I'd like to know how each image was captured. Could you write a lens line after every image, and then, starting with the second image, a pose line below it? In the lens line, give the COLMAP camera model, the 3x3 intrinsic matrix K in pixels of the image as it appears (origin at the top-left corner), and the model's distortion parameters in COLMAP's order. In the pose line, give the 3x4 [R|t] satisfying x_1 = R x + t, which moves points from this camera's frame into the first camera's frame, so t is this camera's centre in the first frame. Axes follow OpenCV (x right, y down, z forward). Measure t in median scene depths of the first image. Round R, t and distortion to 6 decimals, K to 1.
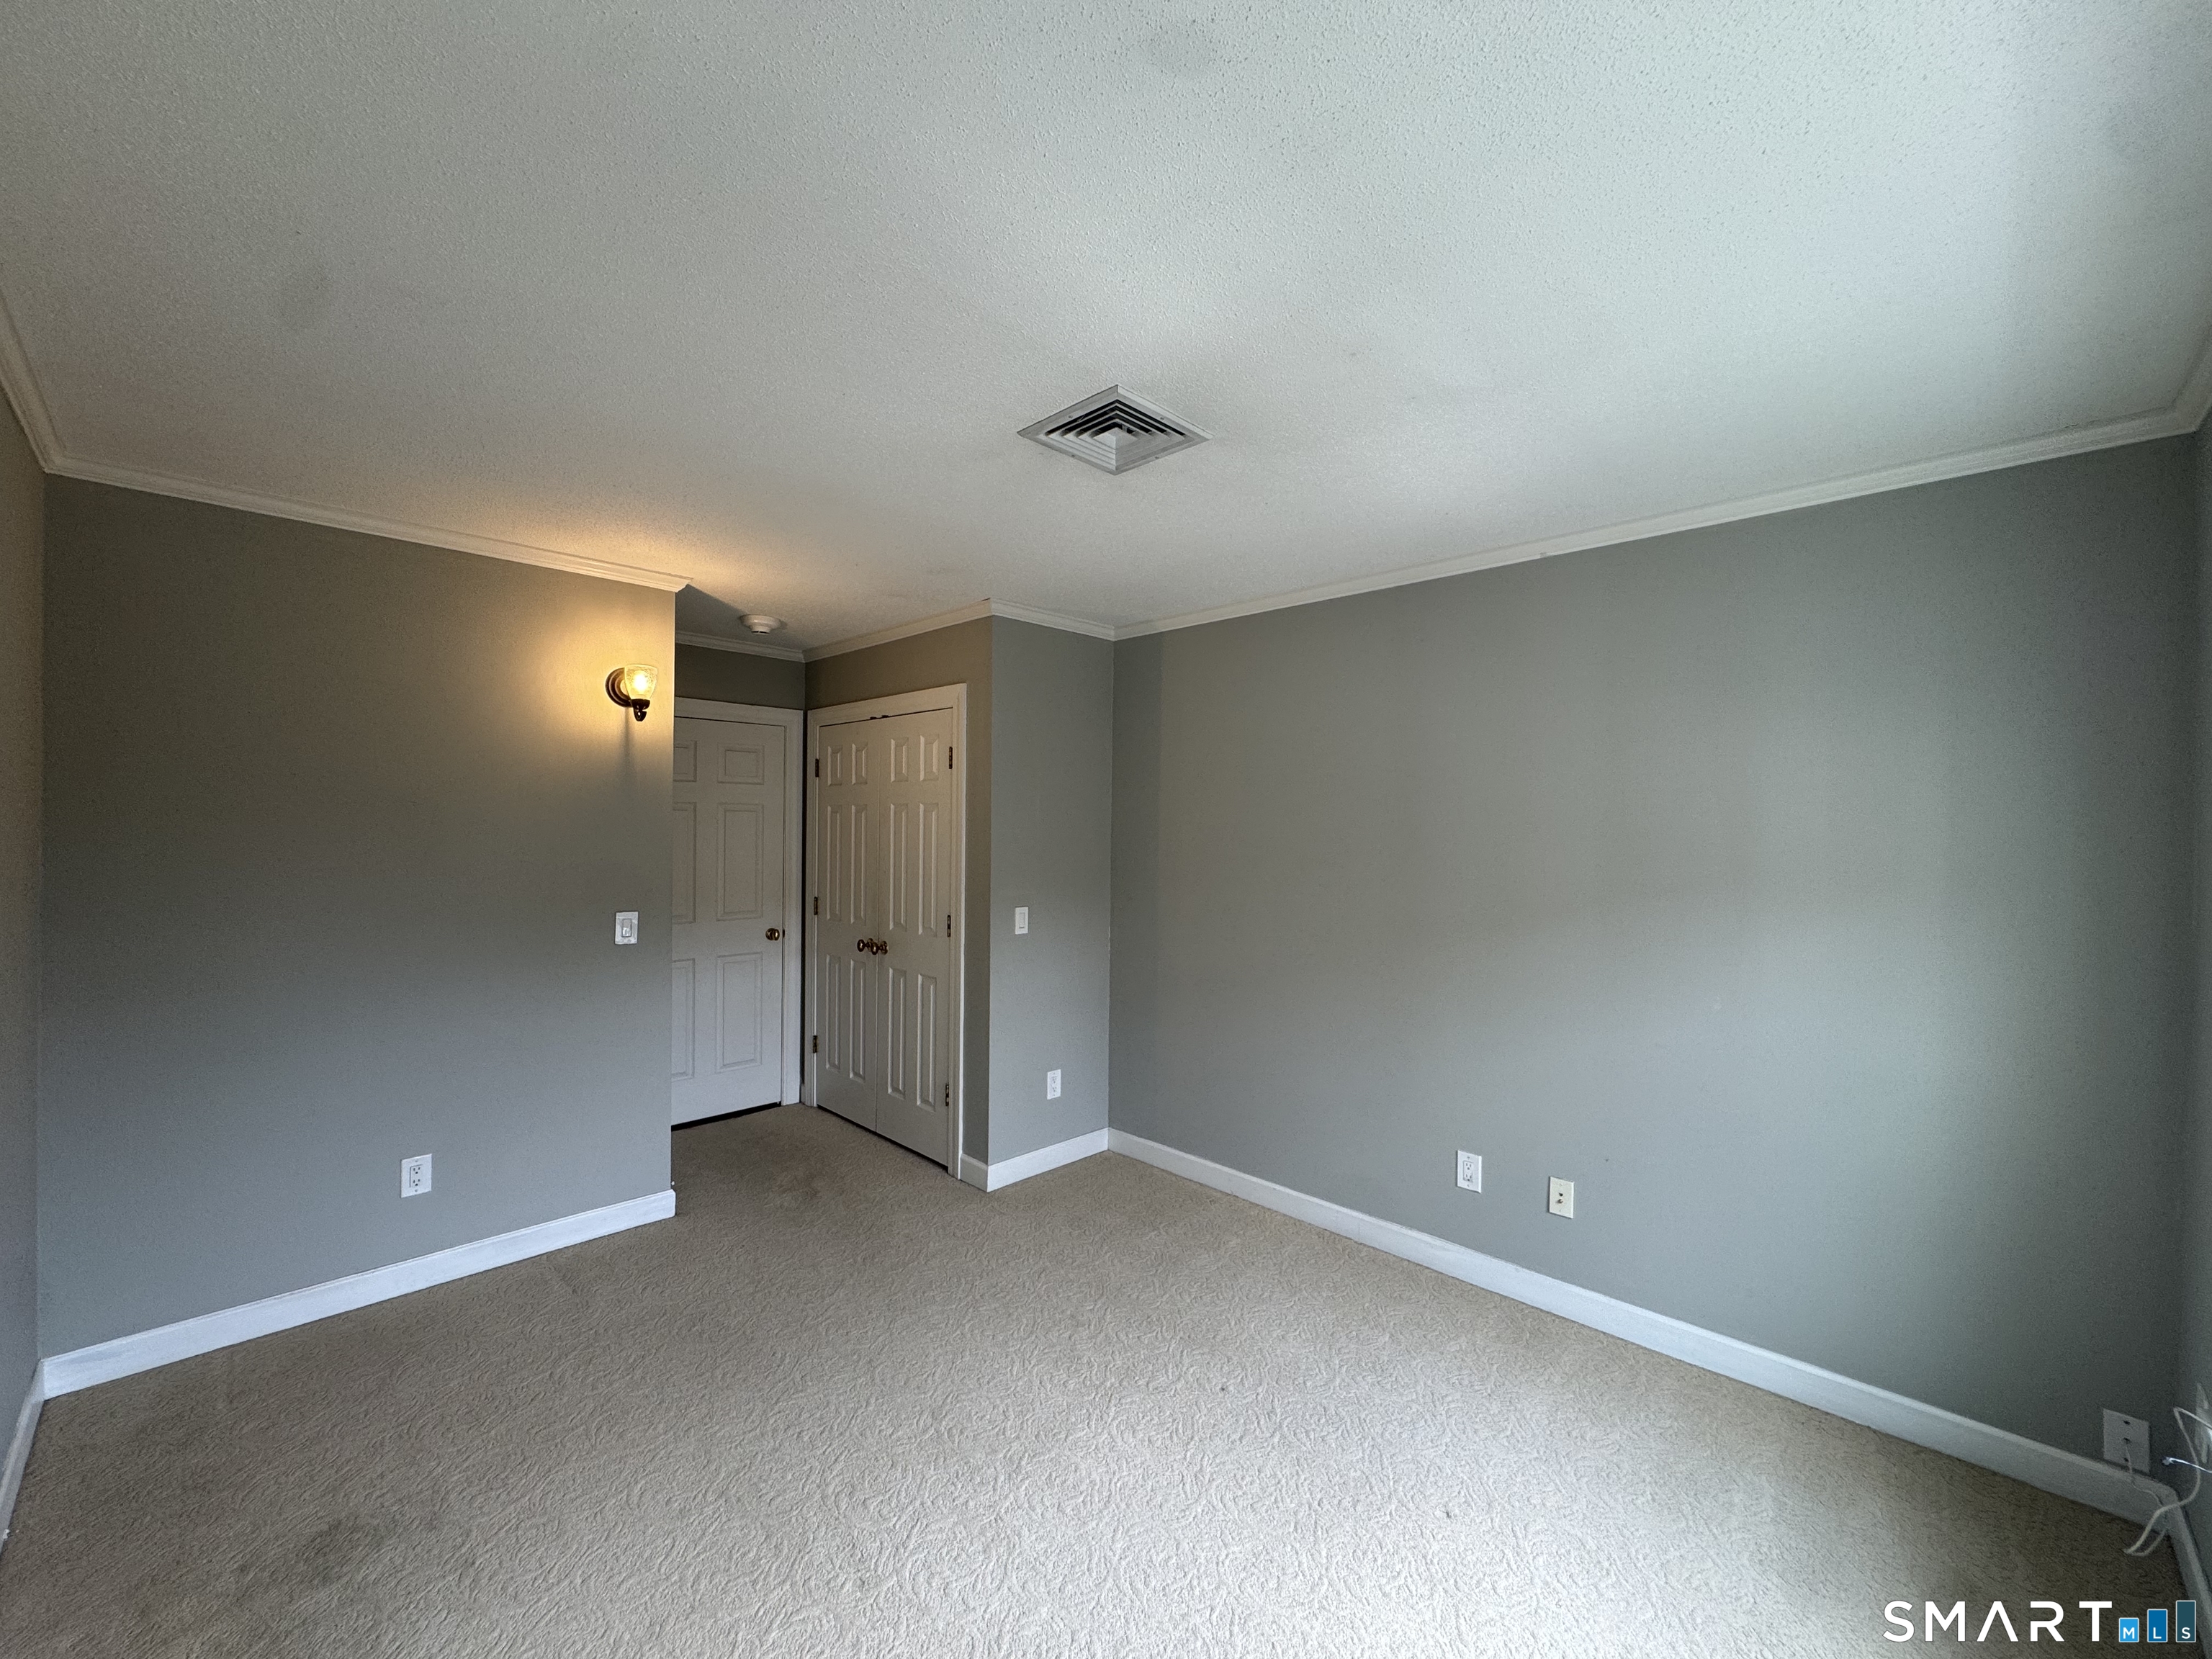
lens RADIAL K [[881.6, 0, 1106.0], [0, 881.6, 829.5], [0, 0, 1]] dist [-0.001687, -0.000190]
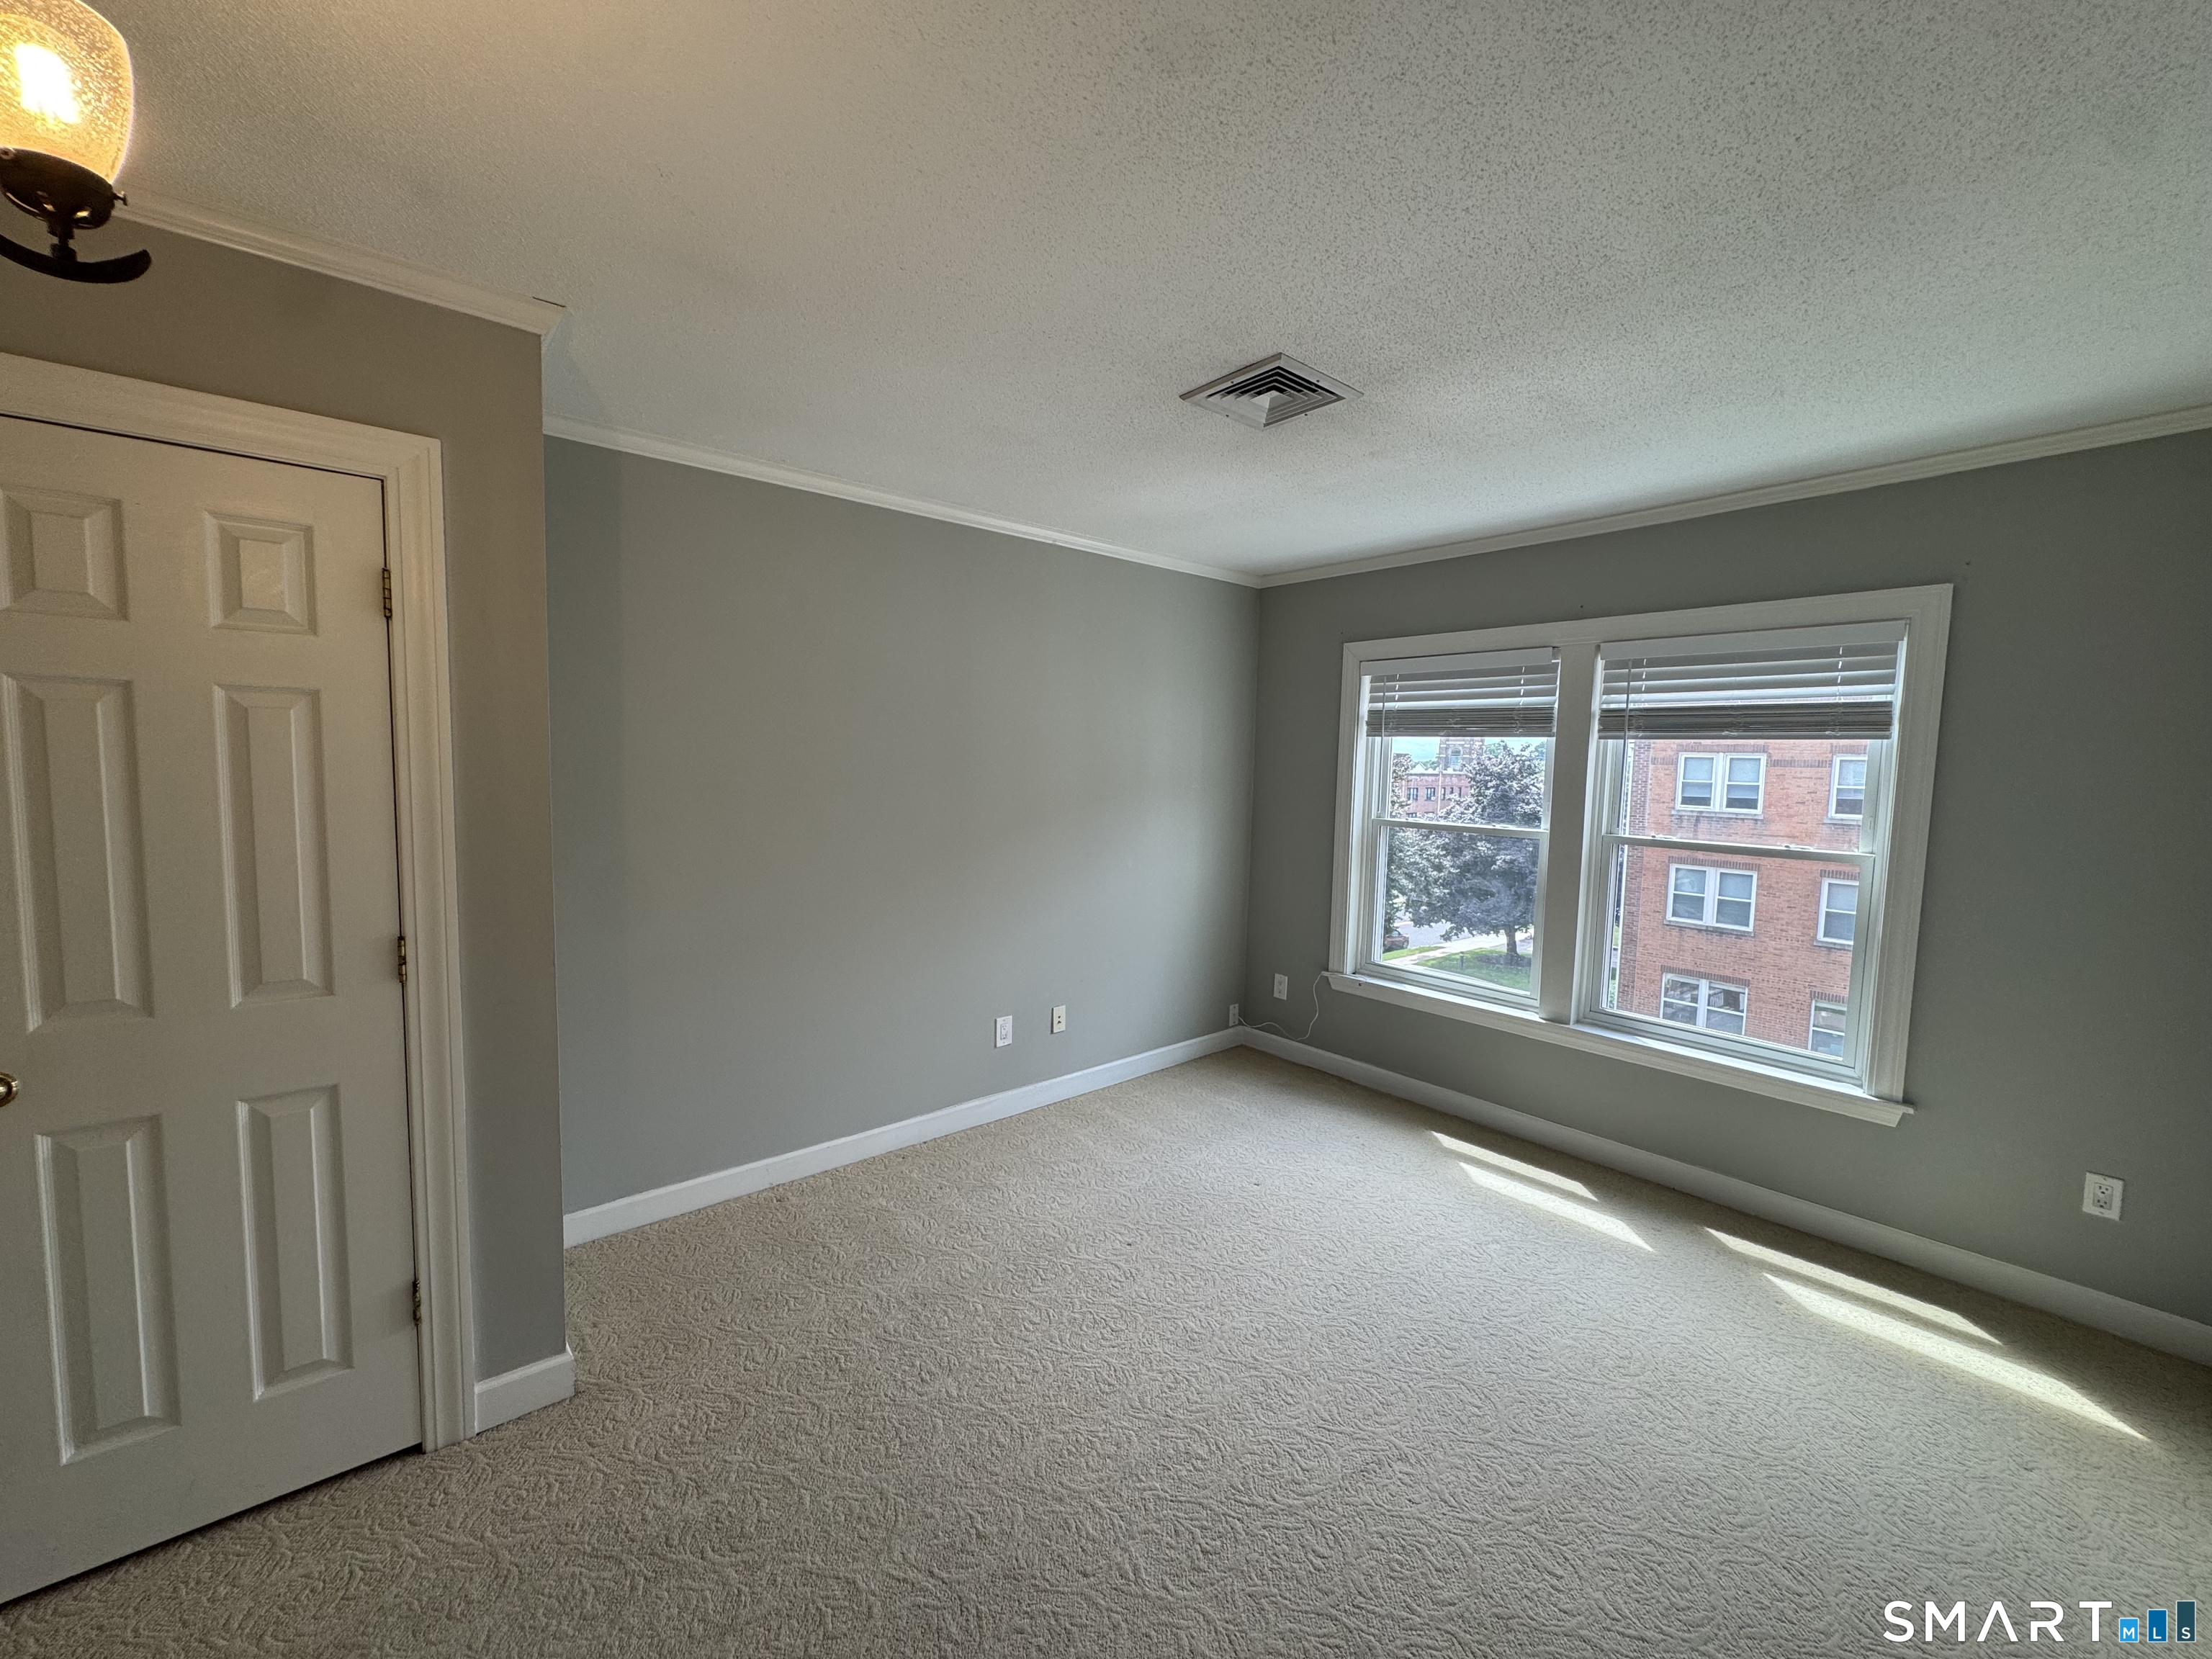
lens RADIAL K [[881.6, 0, 1106.0], [0, 881.6, 829.5], [0, 0, 1]] dist [-0.001687, -0.000190]
pose [[0.082416, -0.089148, 0.992603, -0.725271], [-0.018548, 0.995681, 0.090964, -0.009600], [-0.996425, -0.025908, 0.080406, 0.709725]]
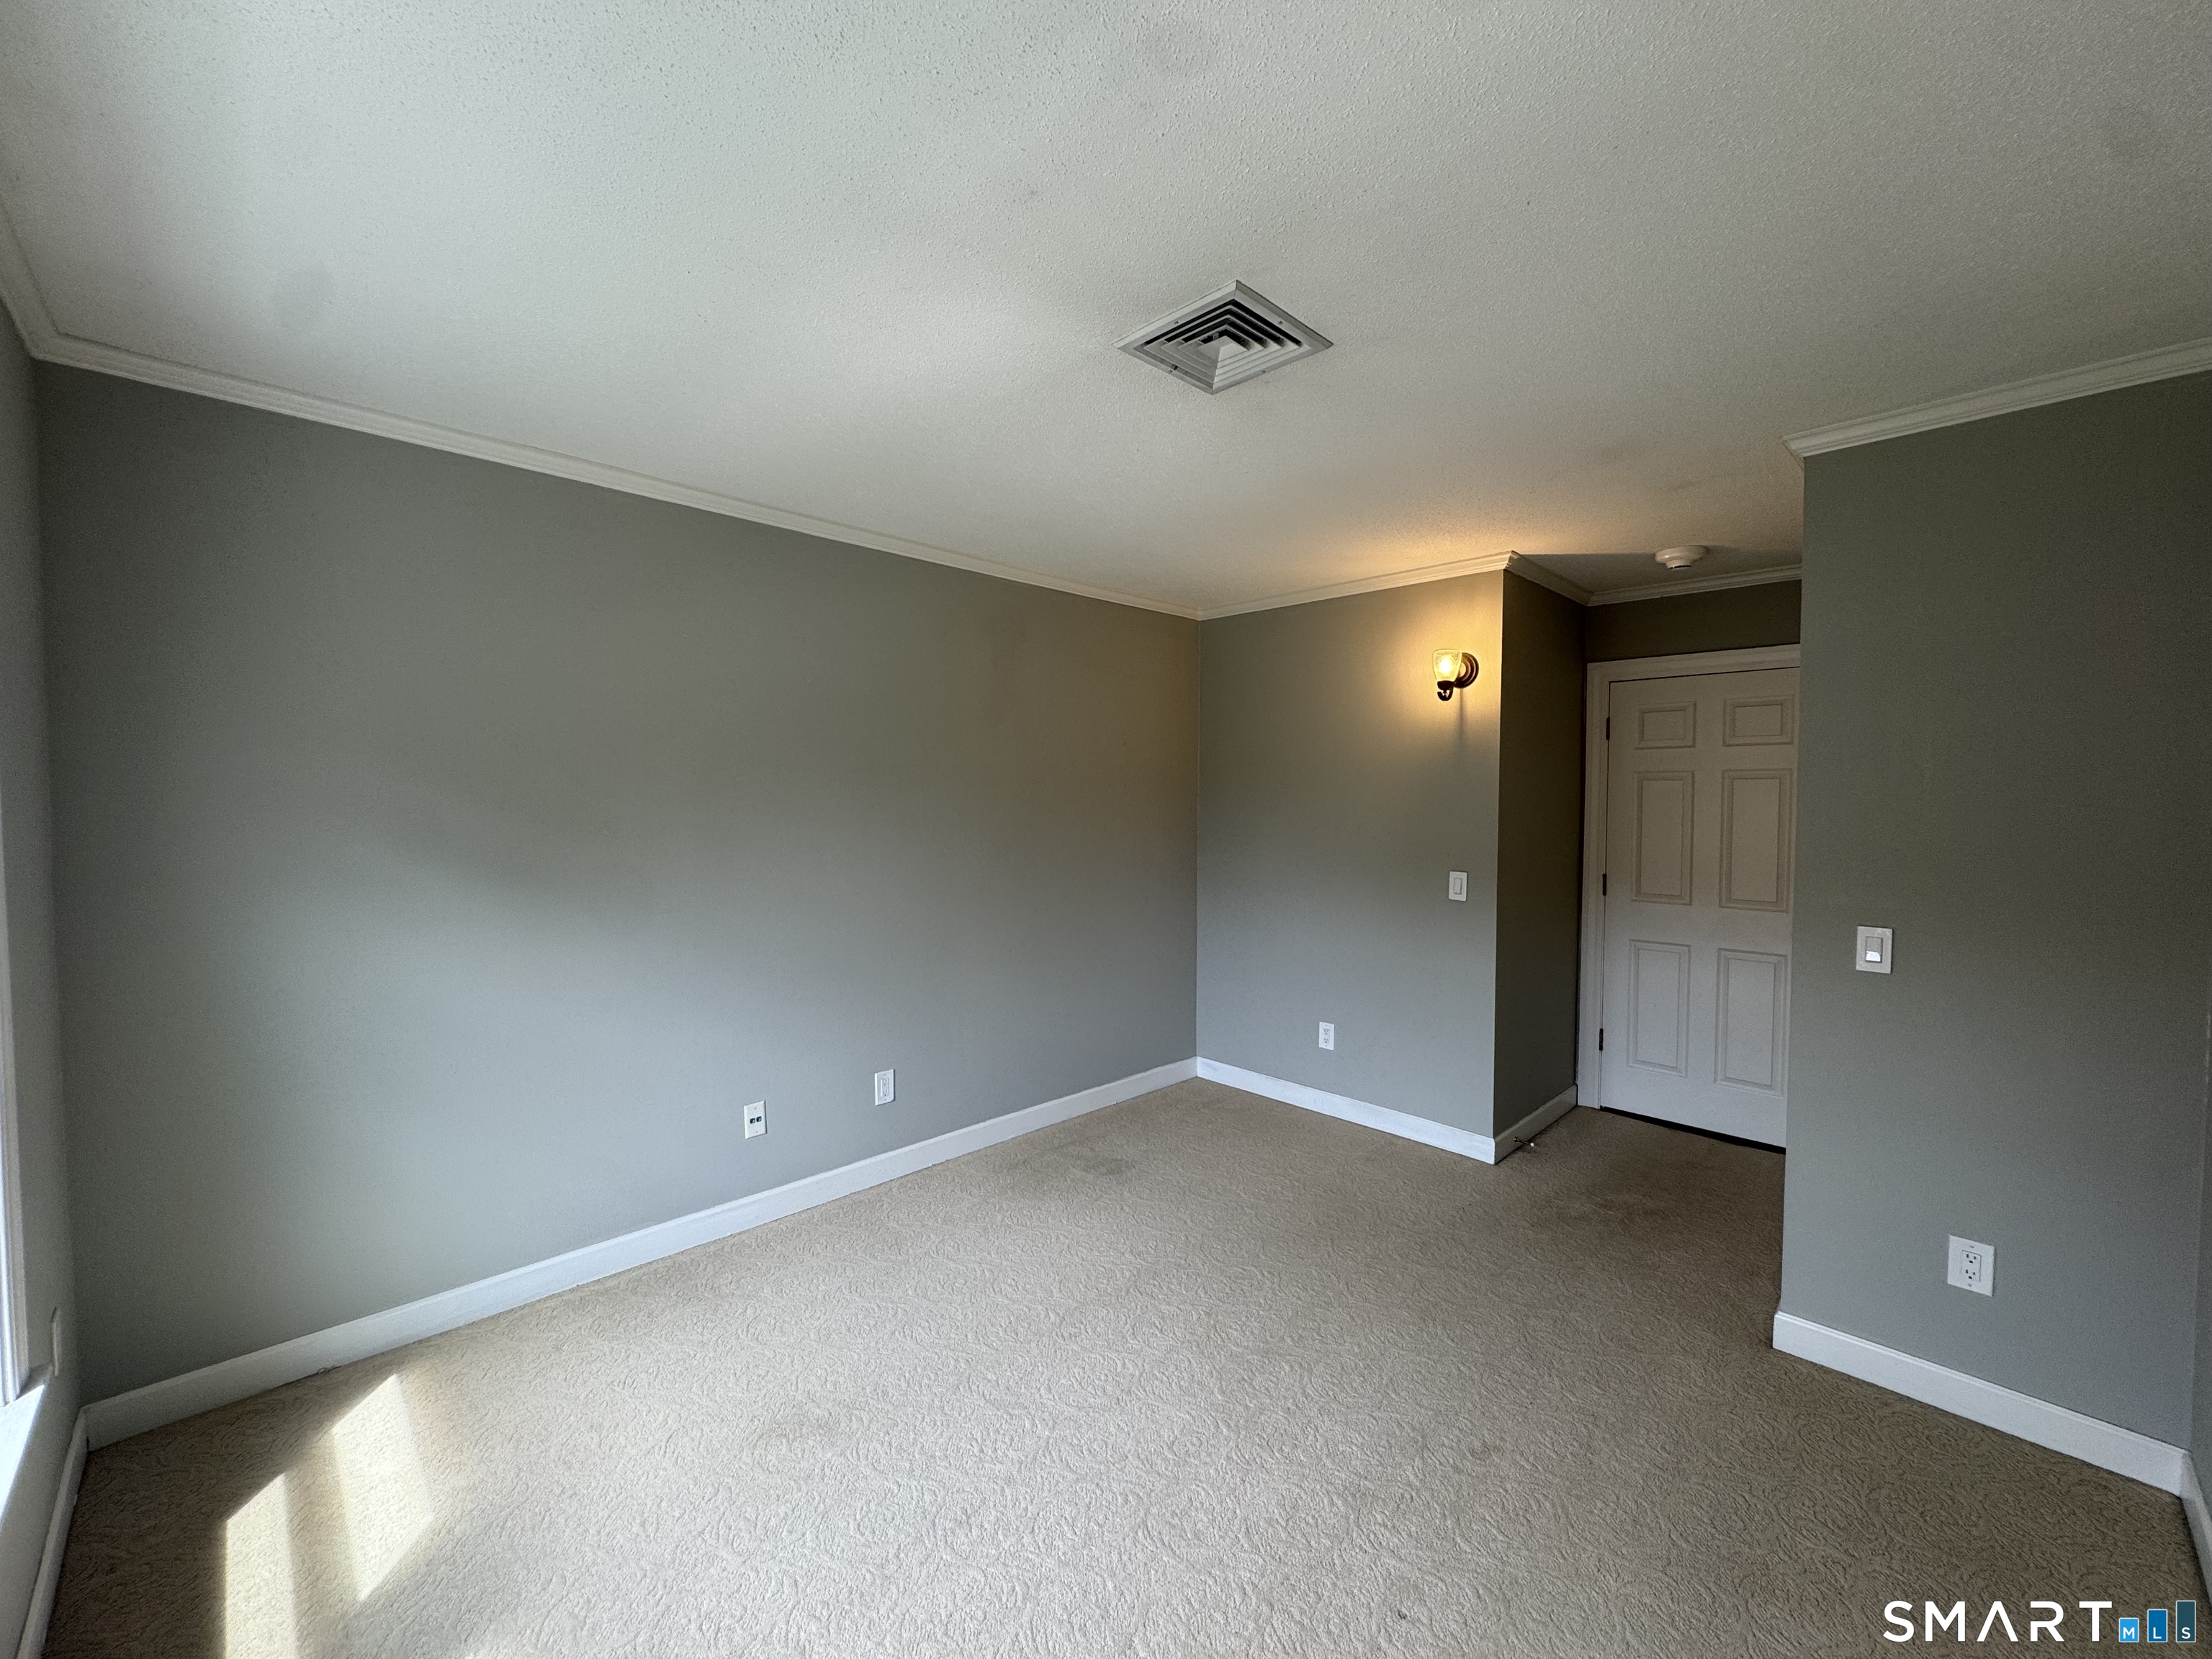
lens RADIAL K [[881.6, 0, 1106.0], [0, 881.6, 829.5], [0, 0, 1]] dist [-0.001687, -0.000190]
pose [[-0.013482, 0.029098, -0.999486, 0.577912], [-0.008987, 0.999533, 0.029220, 0.011319], [0.999869, 0.009377, -0.013214, 0.563604]]
